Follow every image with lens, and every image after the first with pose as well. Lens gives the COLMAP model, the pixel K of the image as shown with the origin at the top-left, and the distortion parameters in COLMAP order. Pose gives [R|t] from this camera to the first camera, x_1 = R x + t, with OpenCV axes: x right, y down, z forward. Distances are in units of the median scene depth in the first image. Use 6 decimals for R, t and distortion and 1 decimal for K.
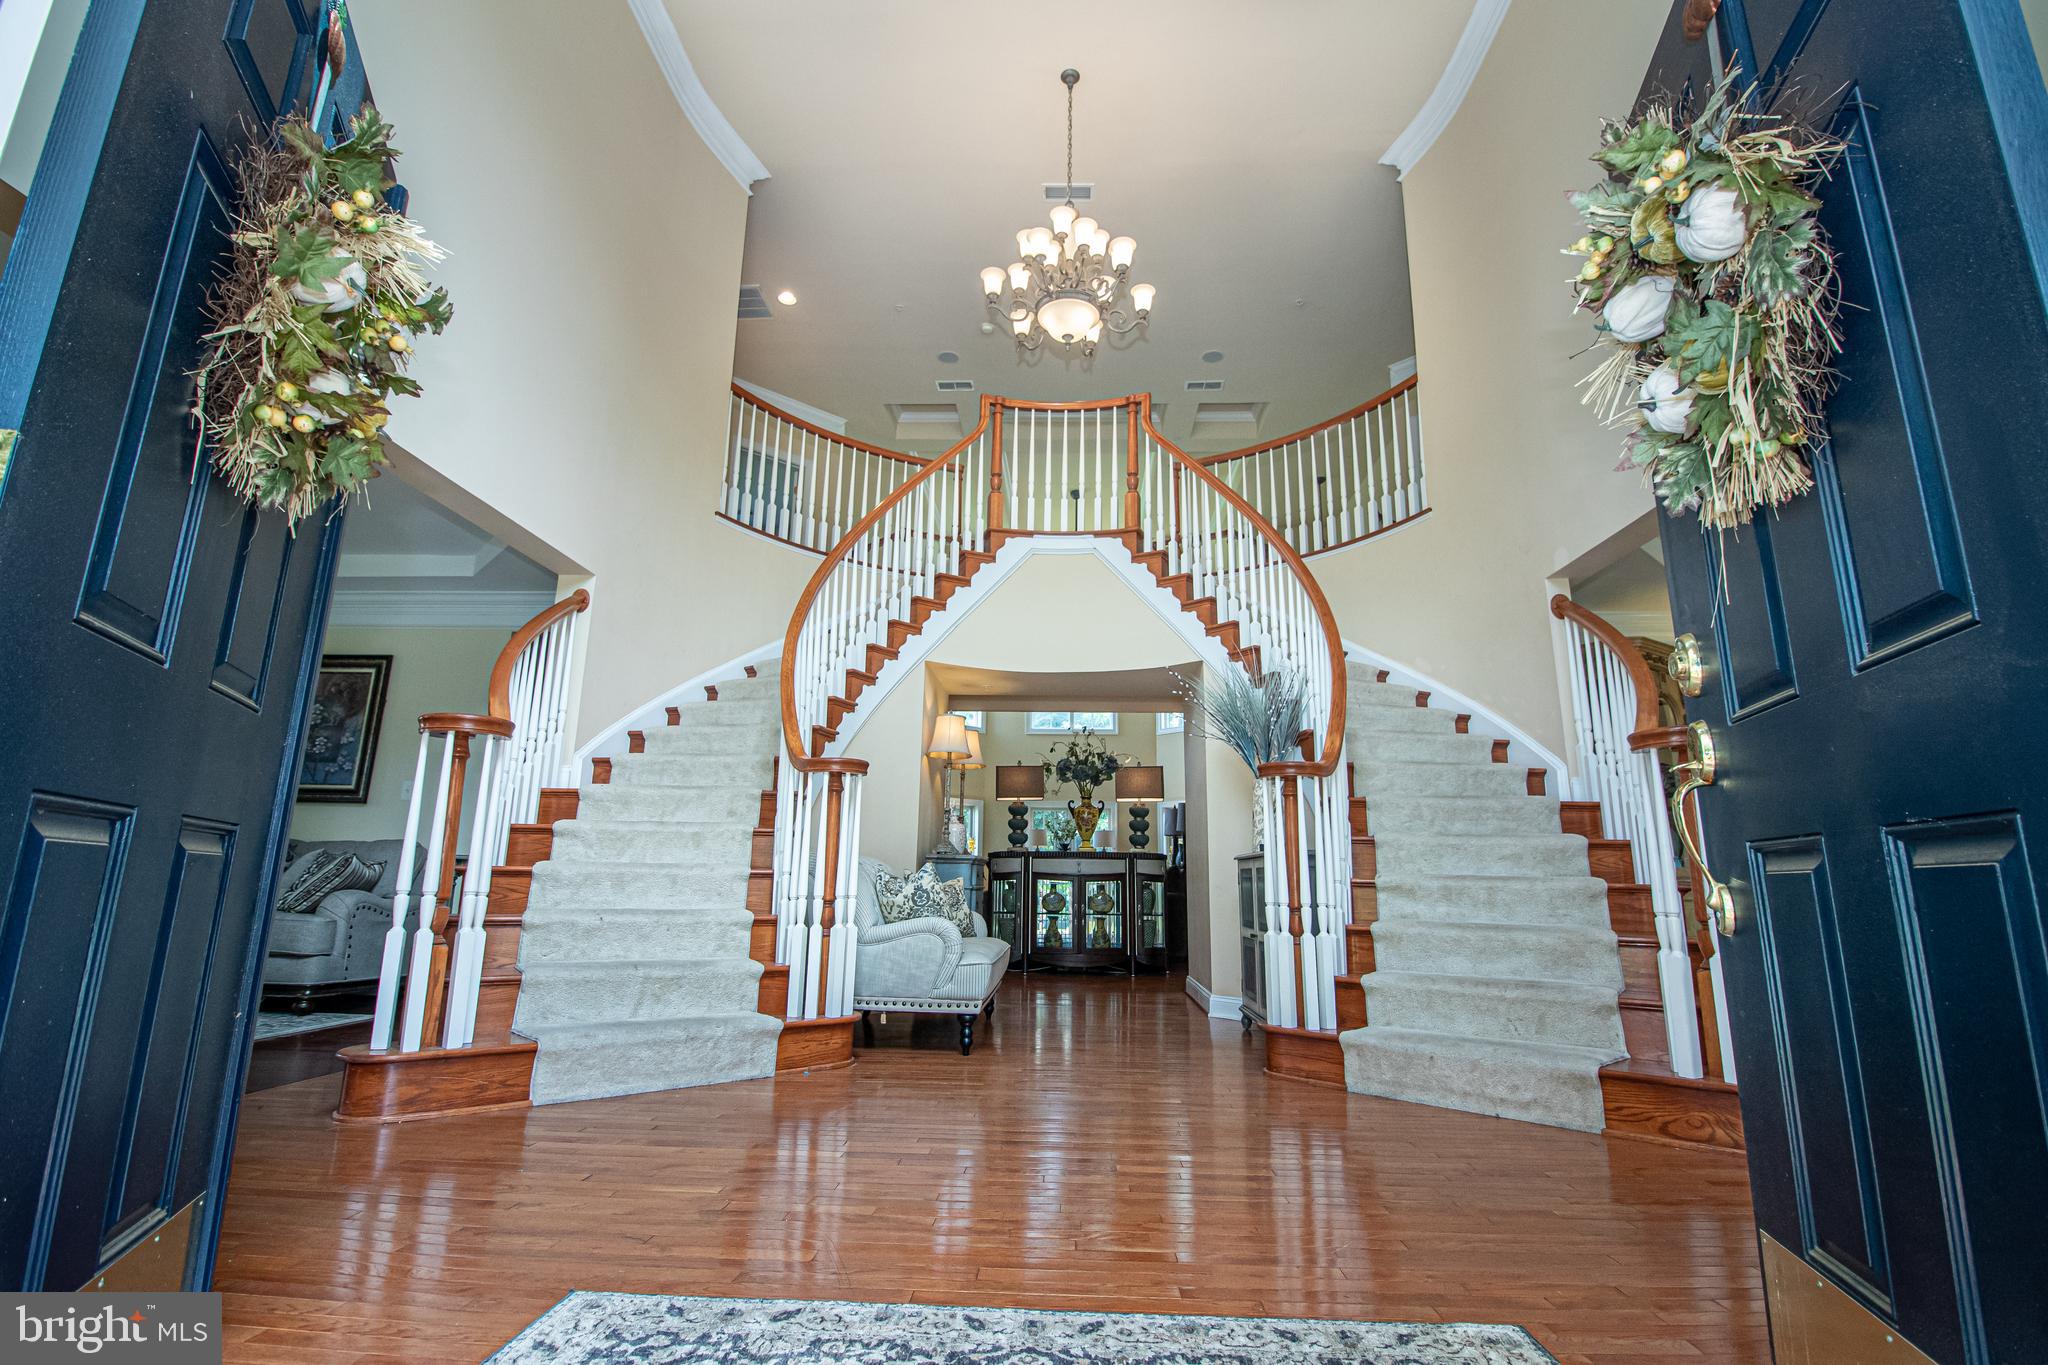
lens RADIAL K [[934.5, 0, 1025.8], [0, 934.5, 664.3], [0, 0, 1]] dist [0.001008, -0.014696]
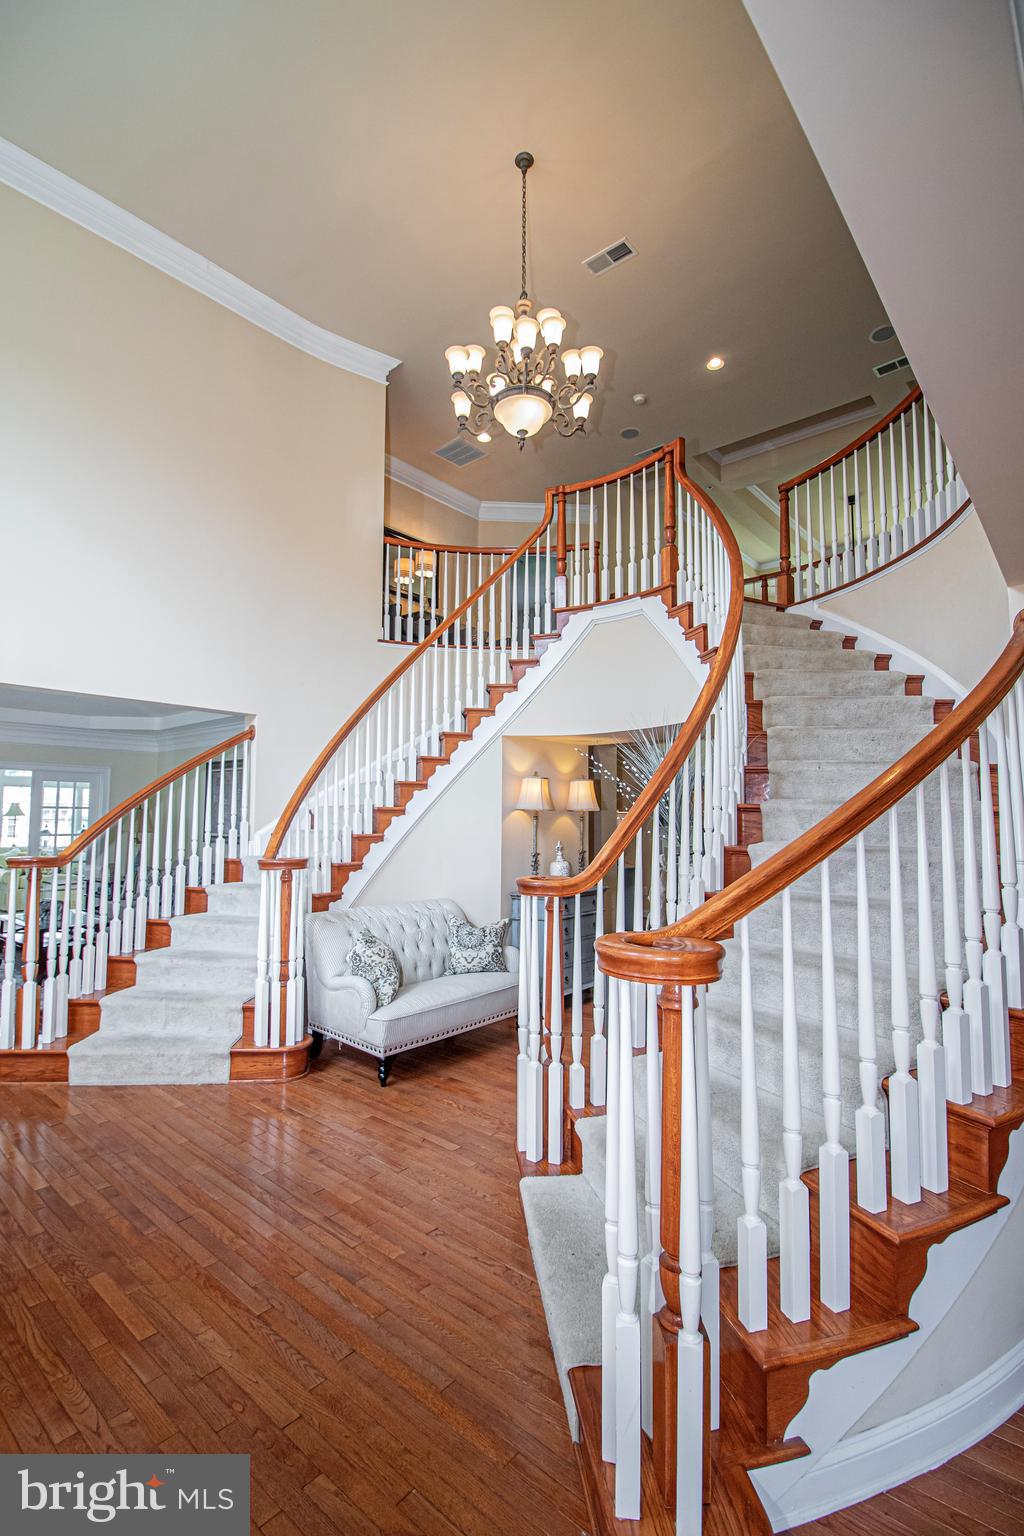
lens RADIAL K [[700.9, 0, 512.1], [0, 700.9, 753.5], [0, 0, 1]] dist [0.001008, -0.014696]
pose [[0.783587, -0.066858, -0.617674, 0.471152], [0.151826, 0.984656, 0.086027, -0.058441], [0.602445, -0.161189, 0.781715, 0.288708]]
